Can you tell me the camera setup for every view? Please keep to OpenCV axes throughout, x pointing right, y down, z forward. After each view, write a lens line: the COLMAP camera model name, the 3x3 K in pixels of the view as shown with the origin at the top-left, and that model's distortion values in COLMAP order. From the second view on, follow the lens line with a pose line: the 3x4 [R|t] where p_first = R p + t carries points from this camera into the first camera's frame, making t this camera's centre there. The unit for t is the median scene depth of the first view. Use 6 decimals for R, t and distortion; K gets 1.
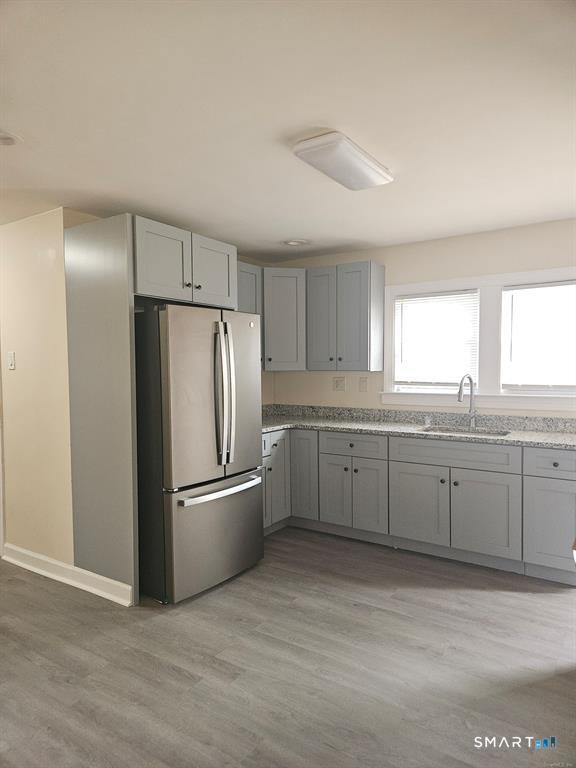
lens RADIAL K [[512.2, 0, 281.8], [0, 512.2, 385.6], [0, 0, 1]] dist [0.083159, -0.073024]
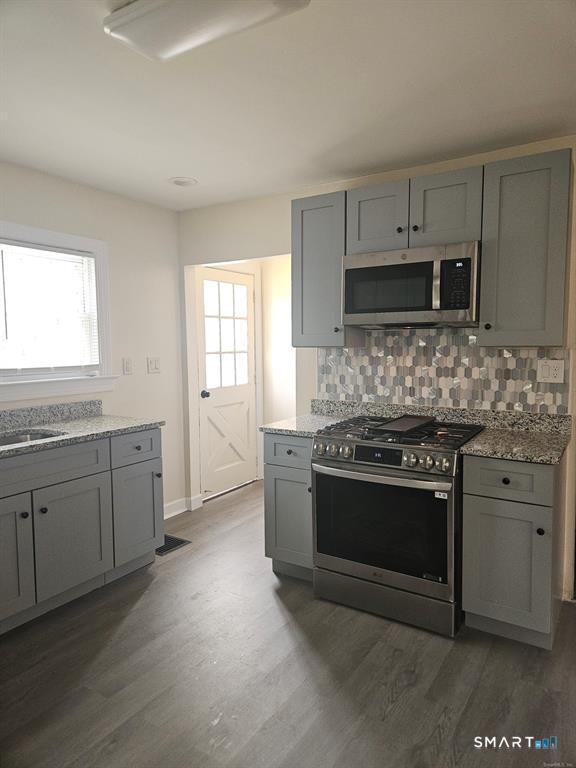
lens RADIAL K [[512.2, 0, 293.0], [0, 512.2, 380.0], [0, 0, 1]] dist [0.083159, -0.073024]
pose [[-0.040902, -0.067268, 0.996896, -0.384442], [0.050424, 0.996321, 0.069298, -0.020966], [-0.997890, 0.053102, -0.037359, 0.694270]]
